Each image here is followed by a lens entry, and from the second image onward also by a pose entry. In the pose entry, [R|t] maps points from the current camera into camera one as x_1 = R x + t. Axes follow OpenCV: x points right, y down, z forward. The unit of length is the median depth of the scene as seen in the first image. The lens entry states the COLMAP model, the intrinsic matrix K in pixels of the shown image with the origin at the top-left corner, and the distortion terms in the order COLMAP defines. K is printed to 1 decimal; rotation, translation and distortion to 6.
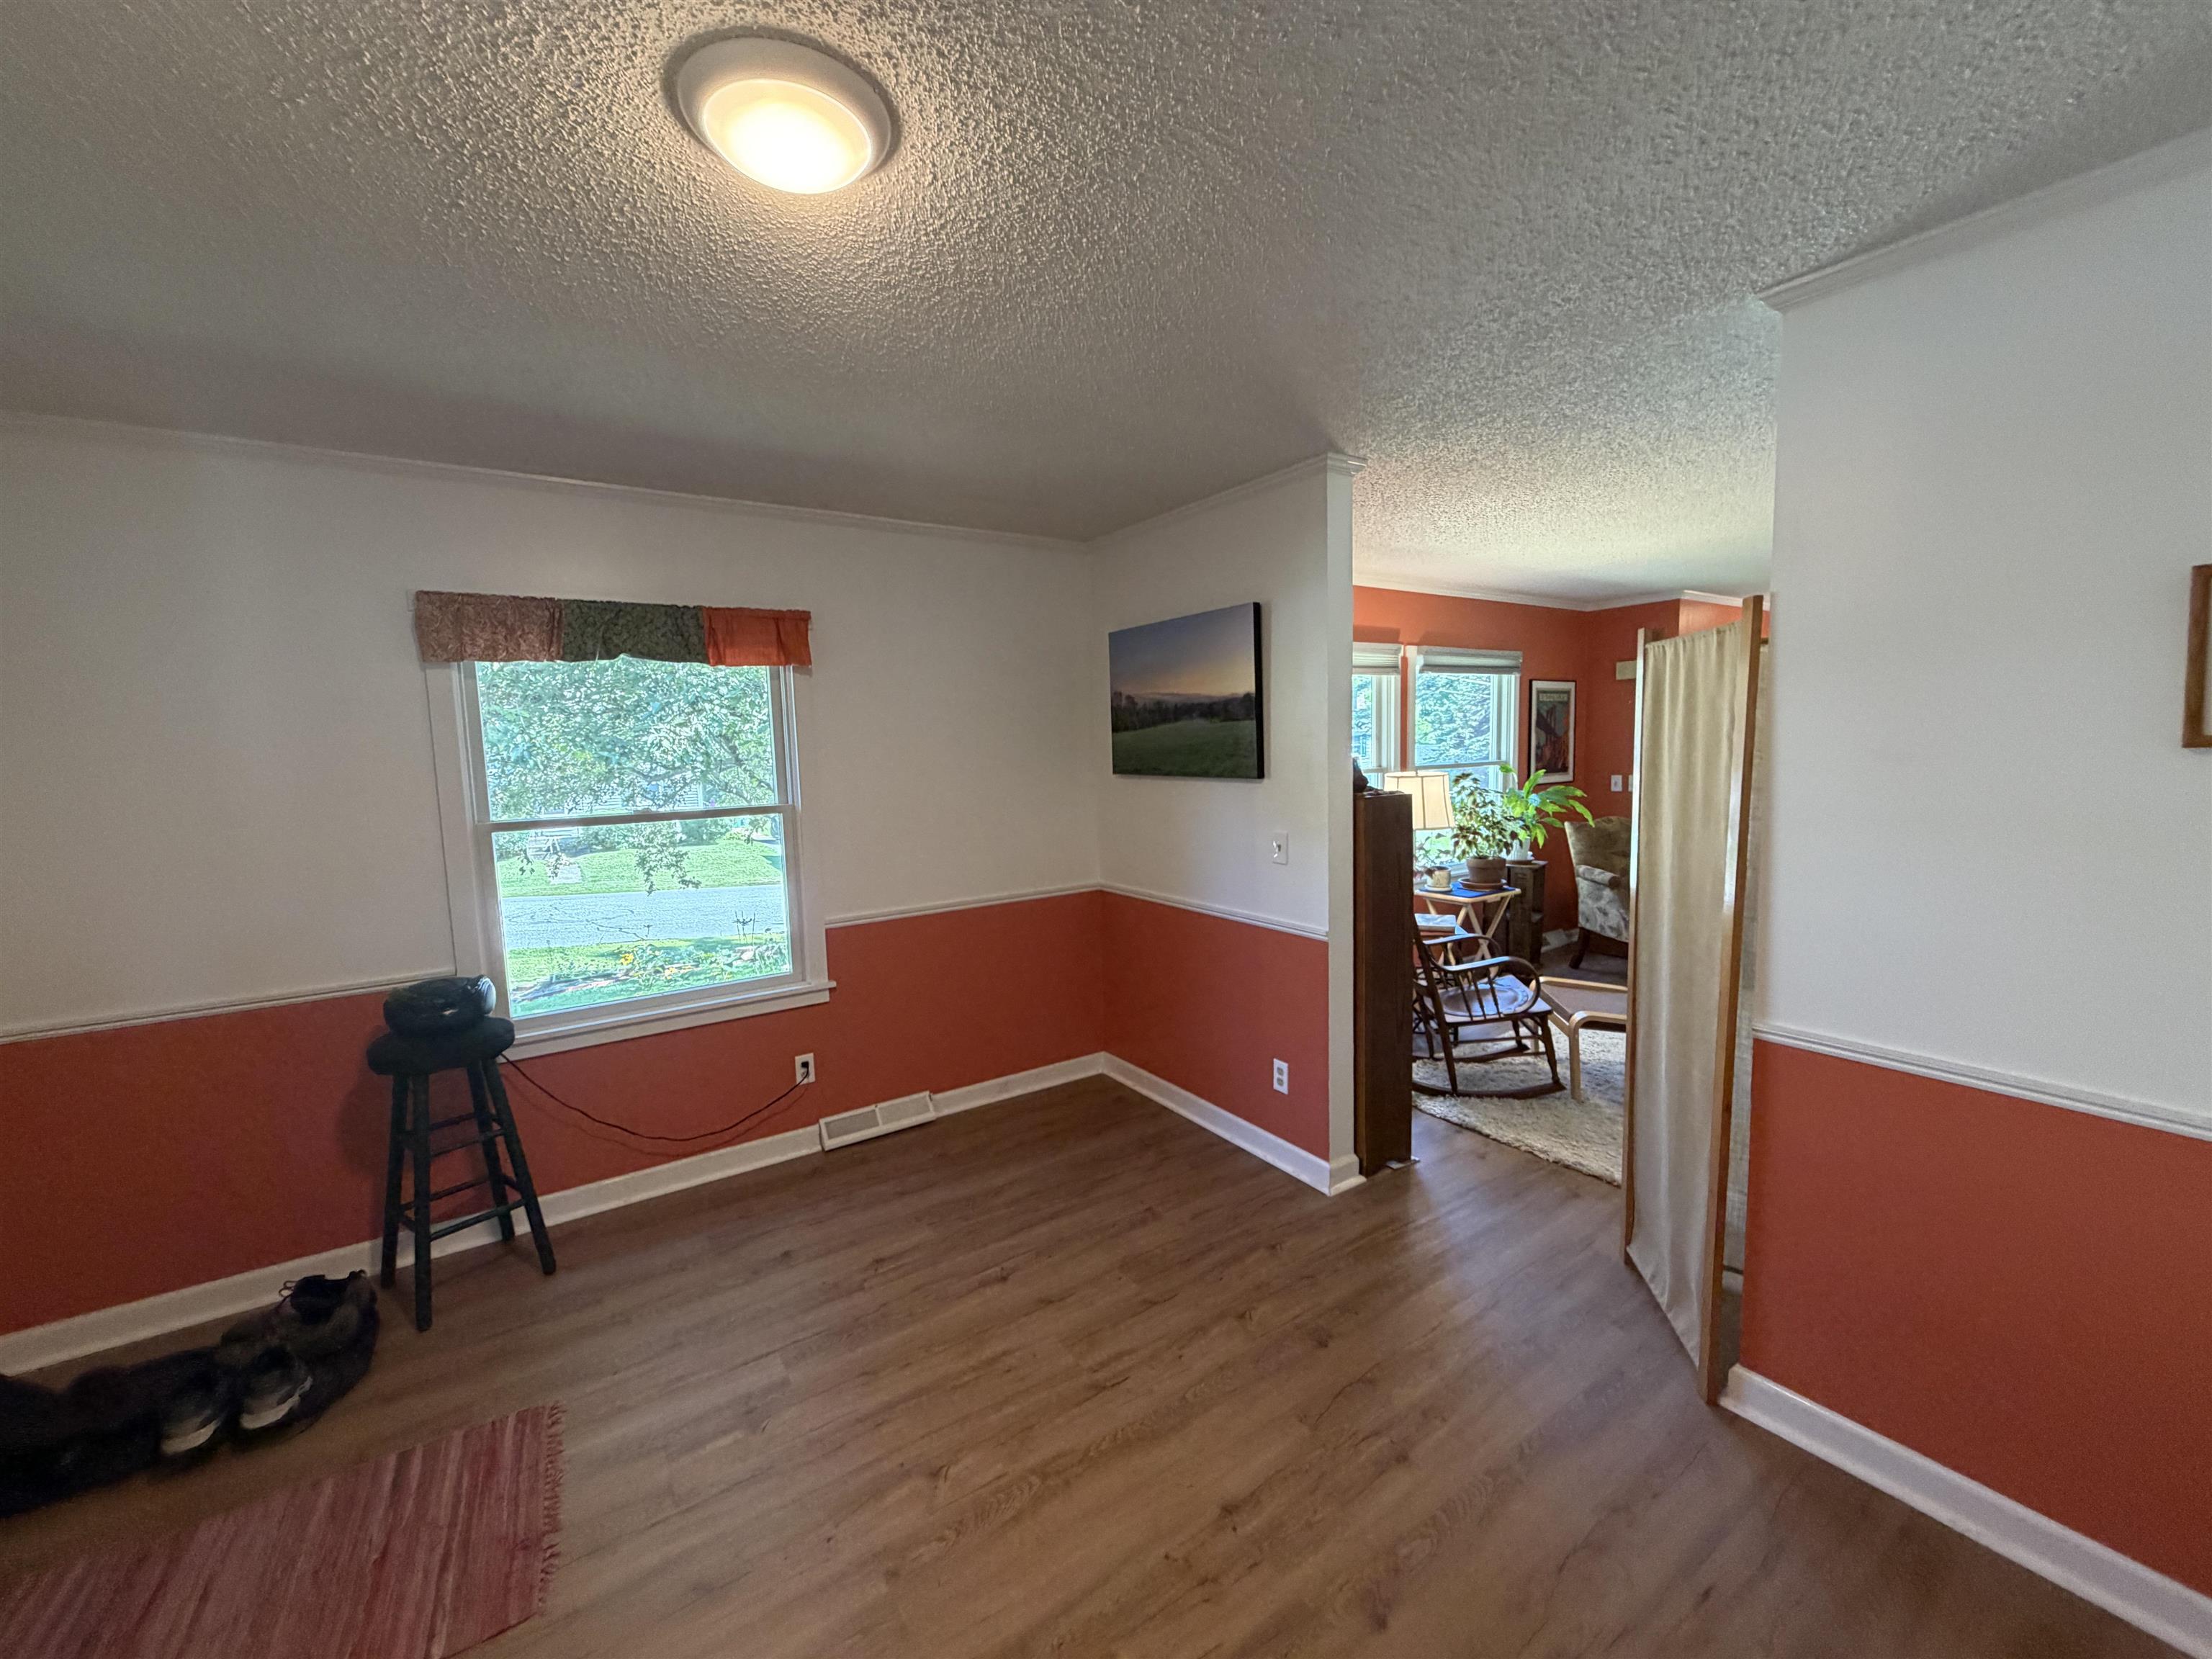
lens RADIAL K [[879.4, 0, 1097.7], [0, 879.4, 825.3], [0, 0, 1]] dist [0.001444, 0.000108]
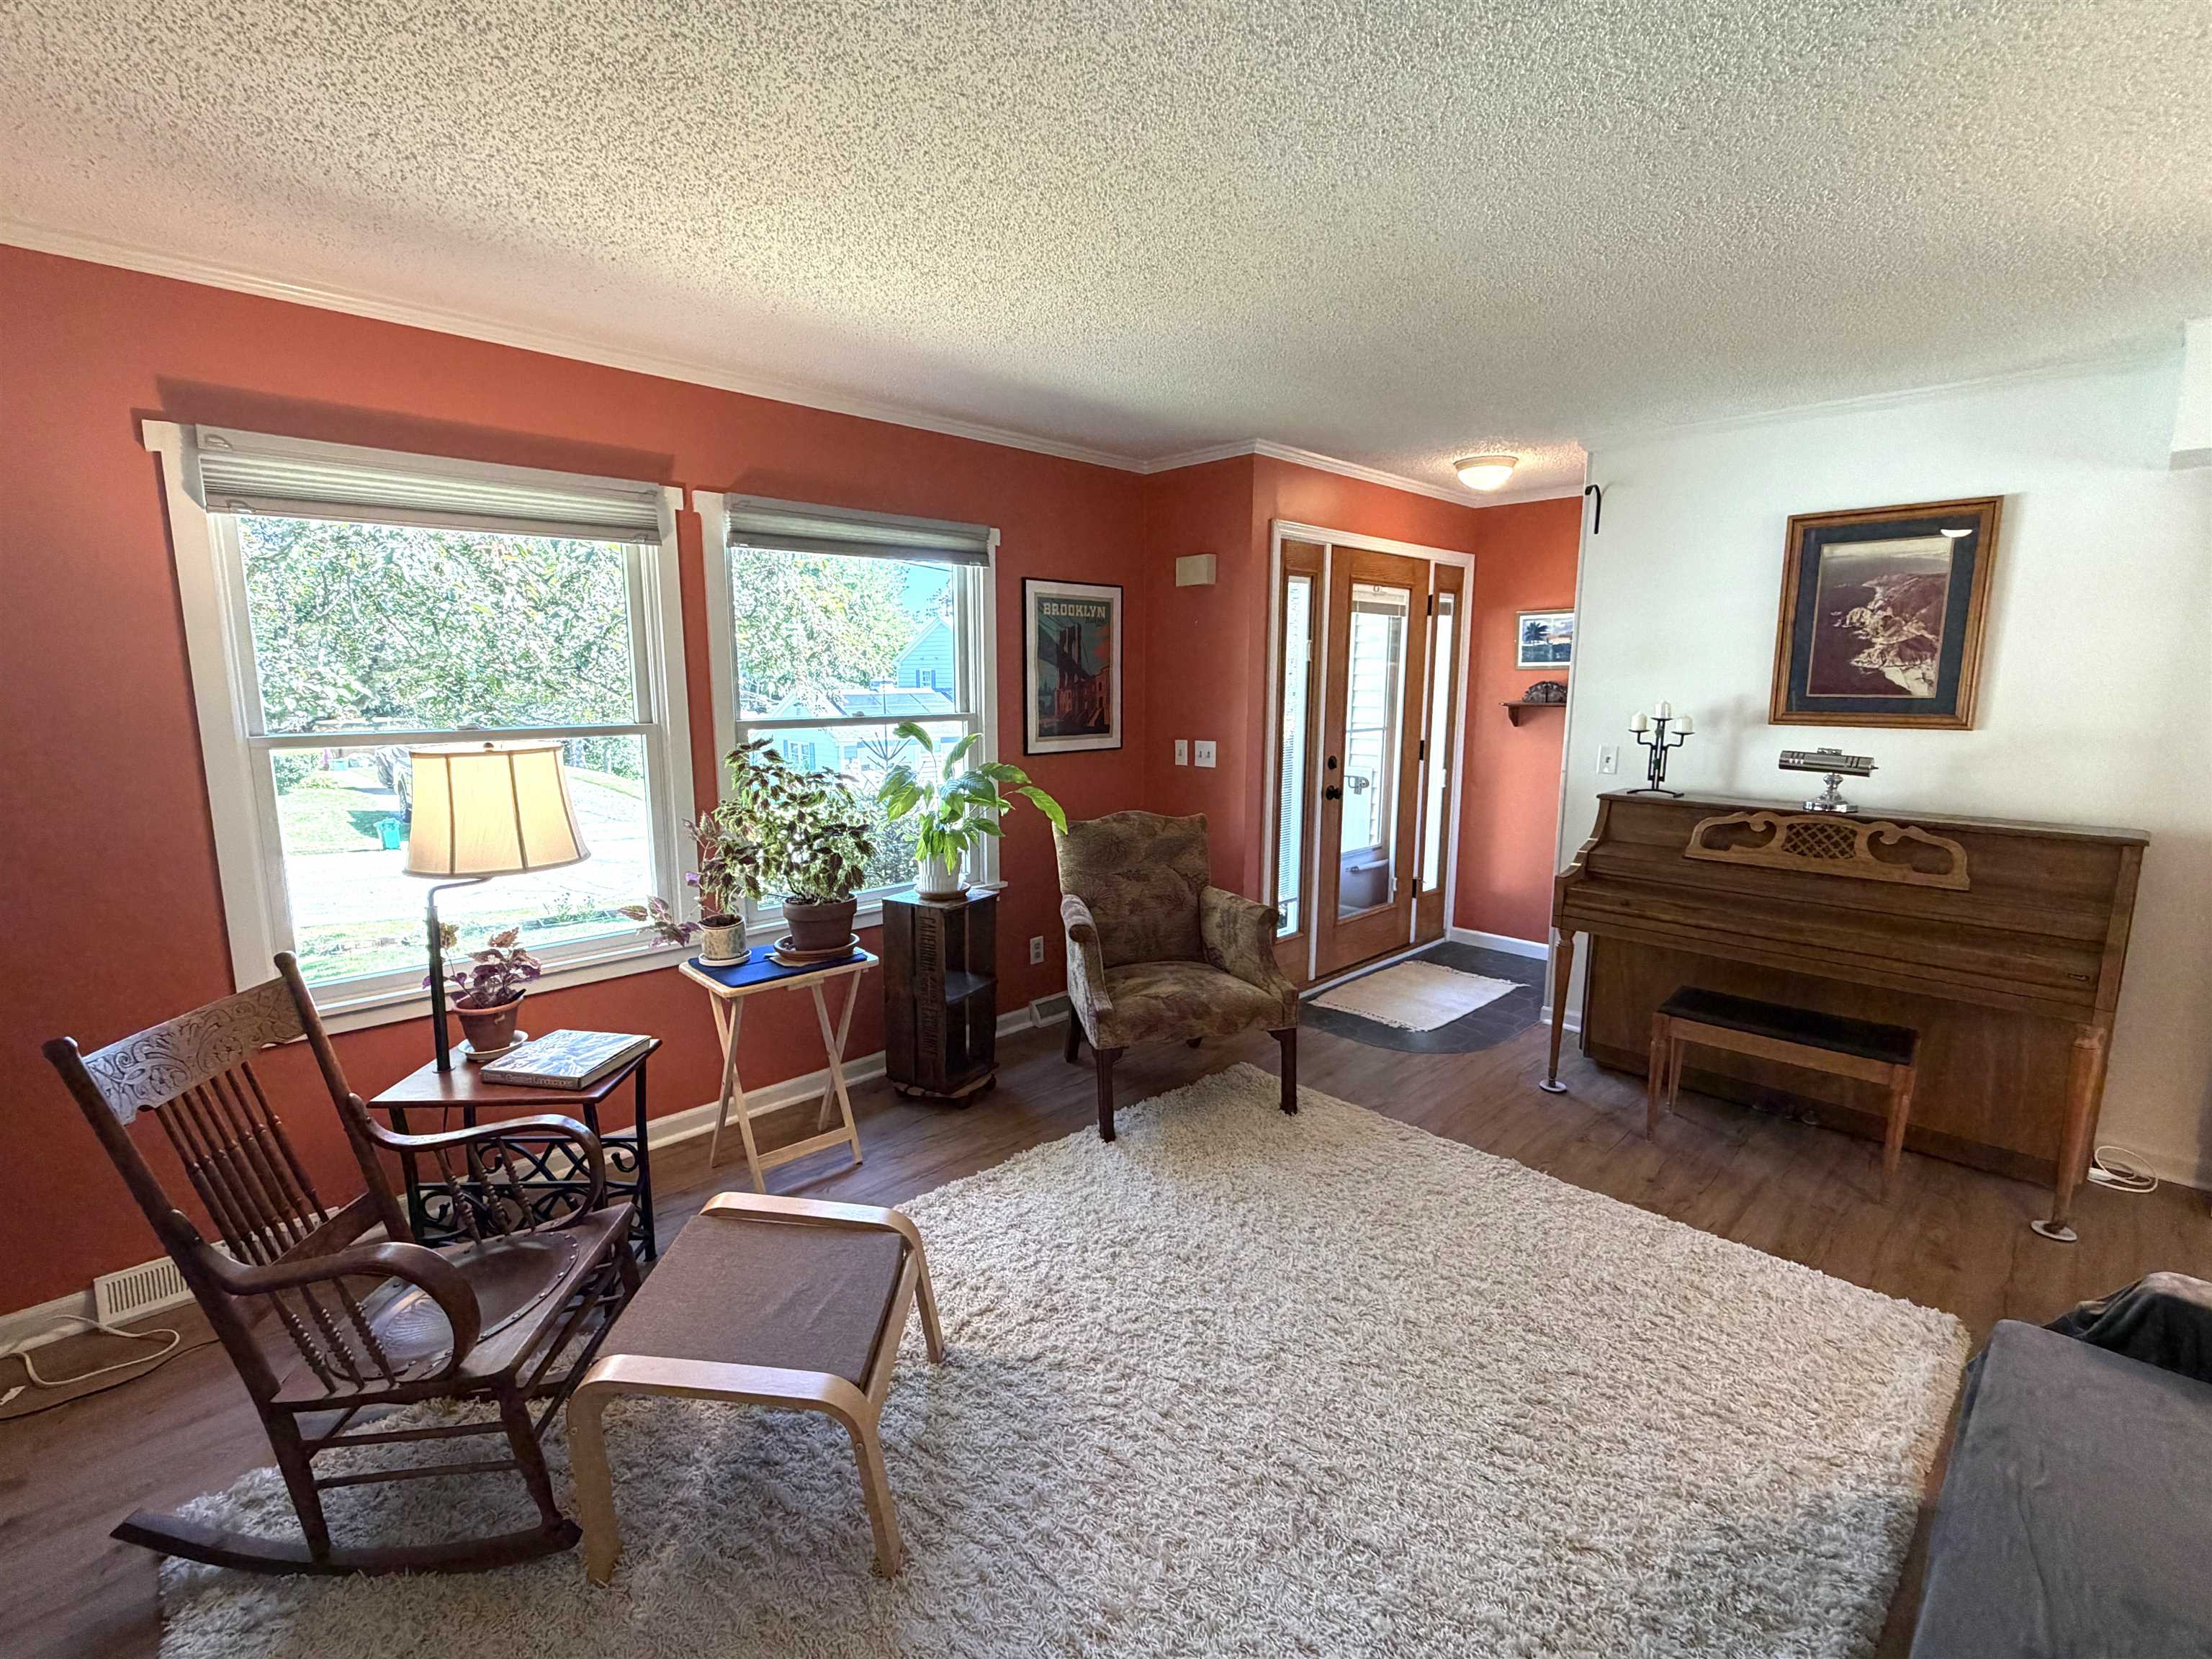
lens RADIAL K [[994.1, 0, 1106.0], [0, 994.1, 829.5], [0, 0, 1]] dist [0.000523, 0.000251]
pose [[0.982268, -0.000082, 0.187481, 0.723685], [-0.011278, 0.998163, 0.059525, -0.062389], [-0.187141, -0.060584, 0.980463, 0.549986]]
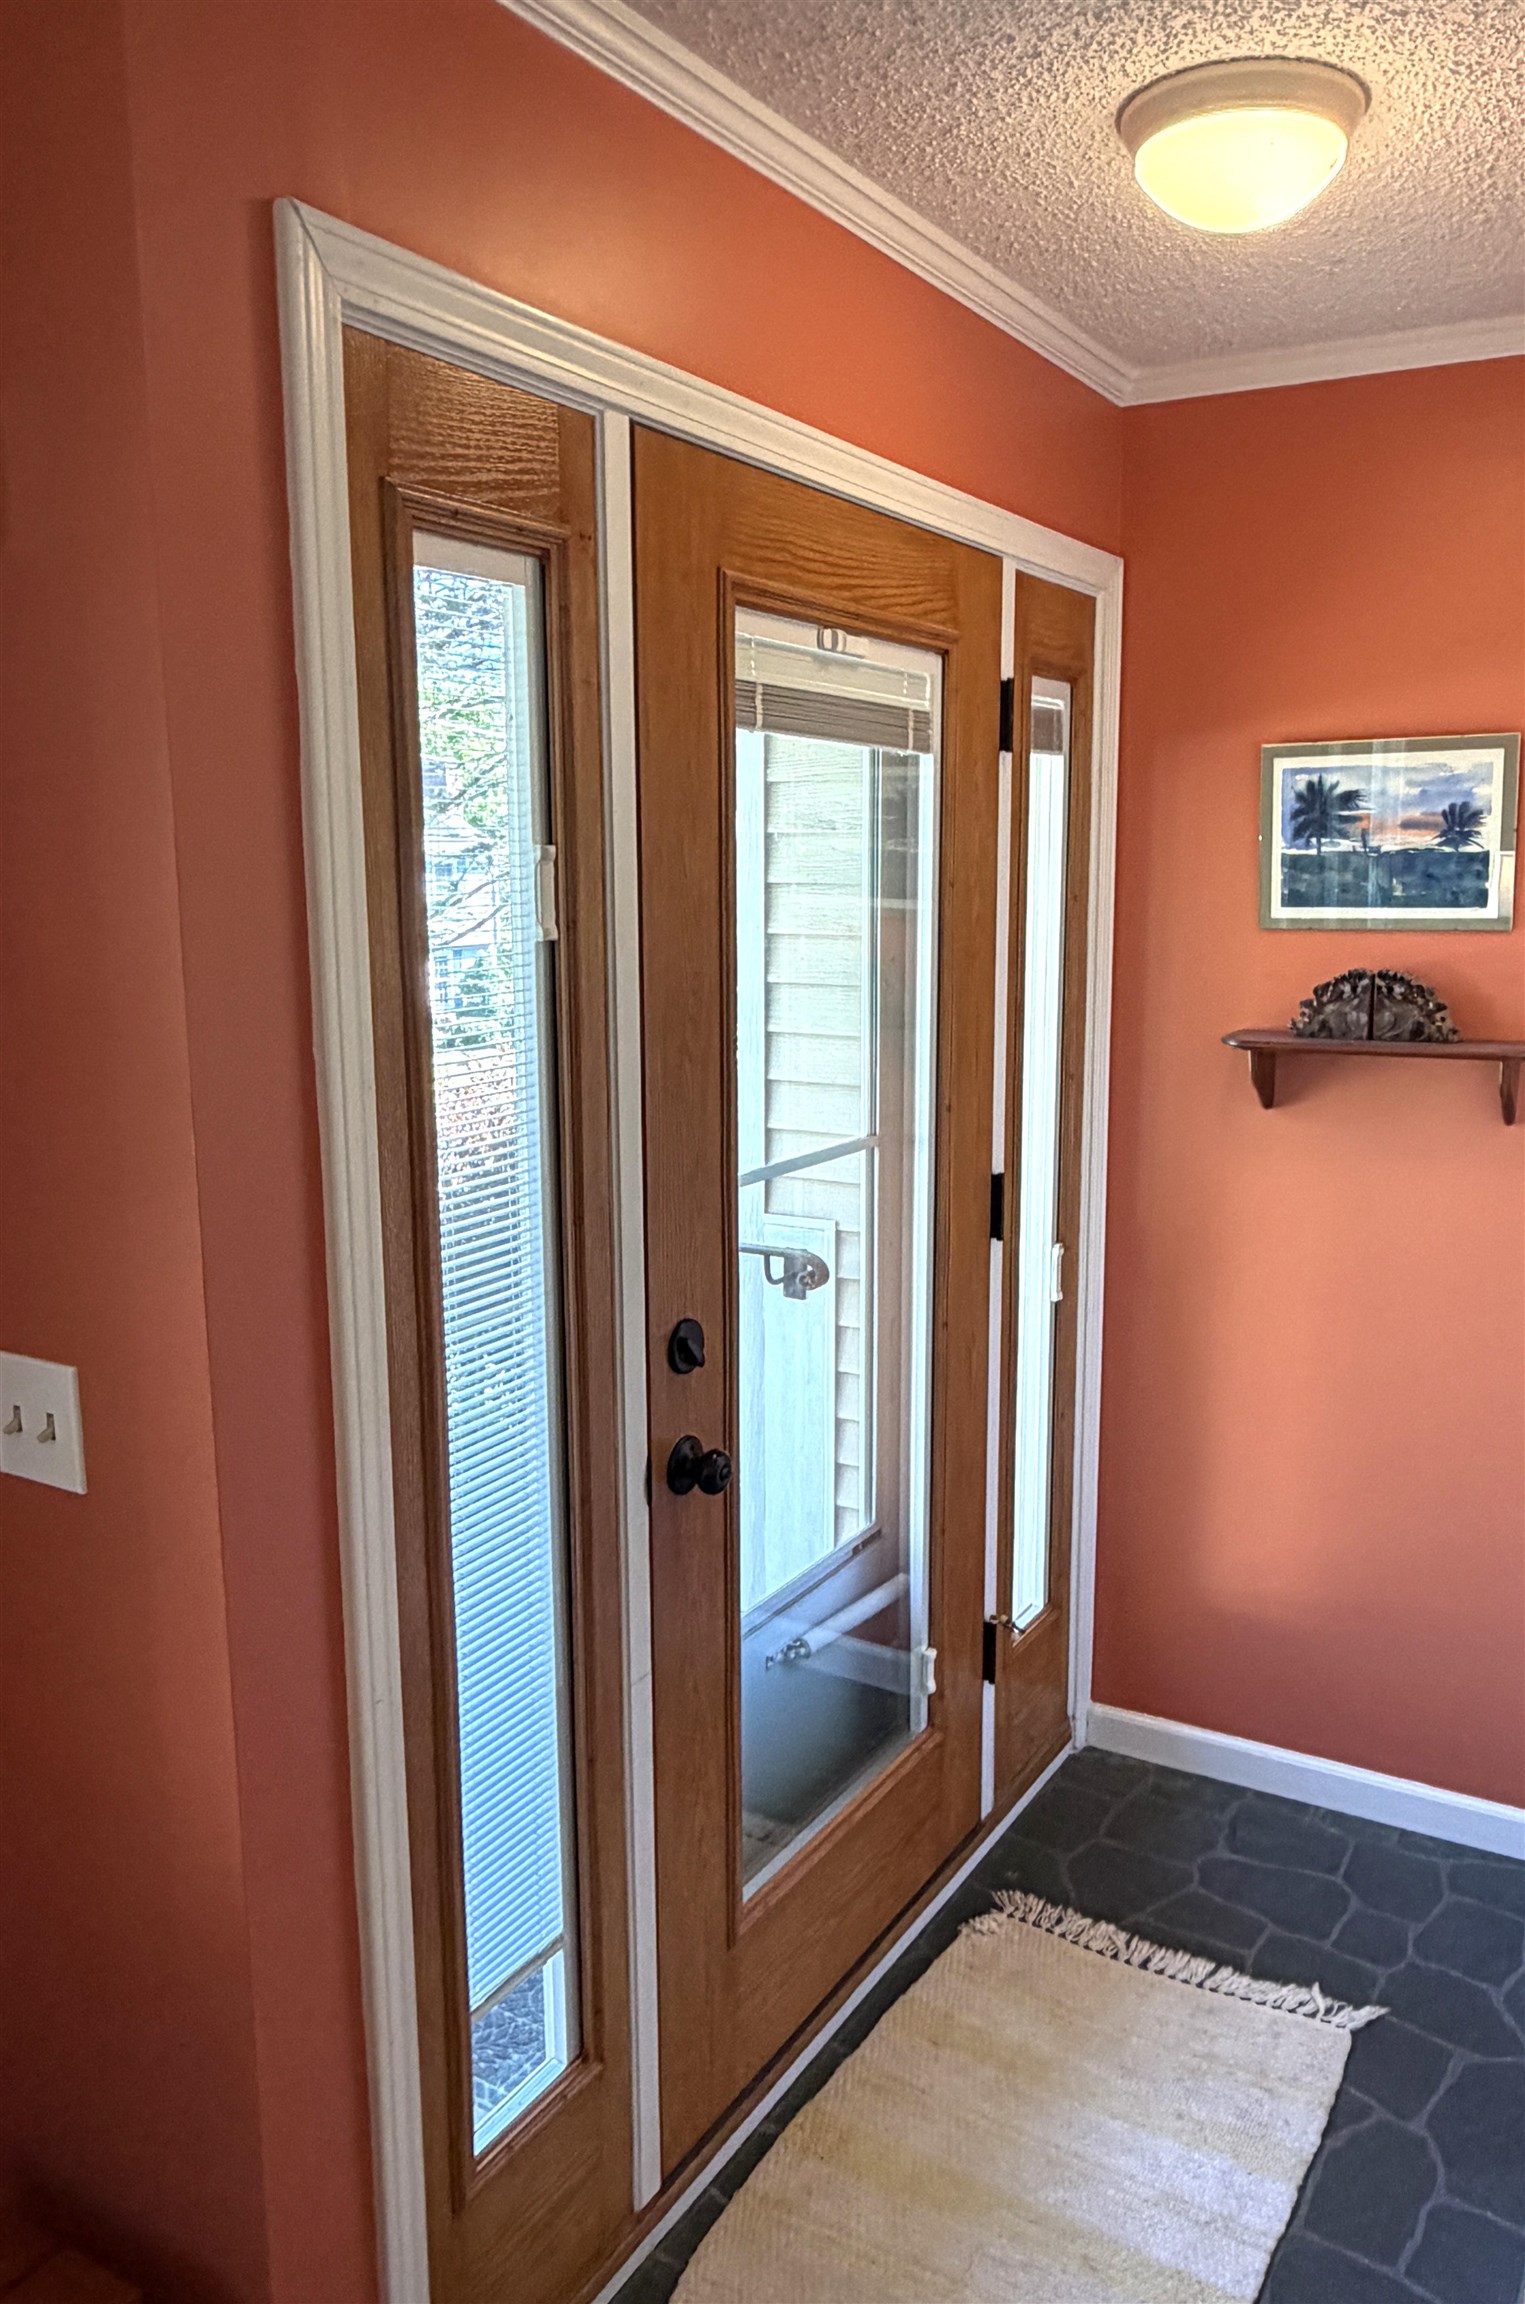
lens RADIAL K [[1681.3, 0, 840.8], [0, 1681.3, 1148.6], [0, 0, 1]] dist [0.000001, 0.000531]
pose [[0.895593, -0.047570, 0.442323, 1.098788], [0.017091, 0.997212, 0.072640, -0.186307], [-0.444545, -0.057497, 0.893909, 1.340735]]
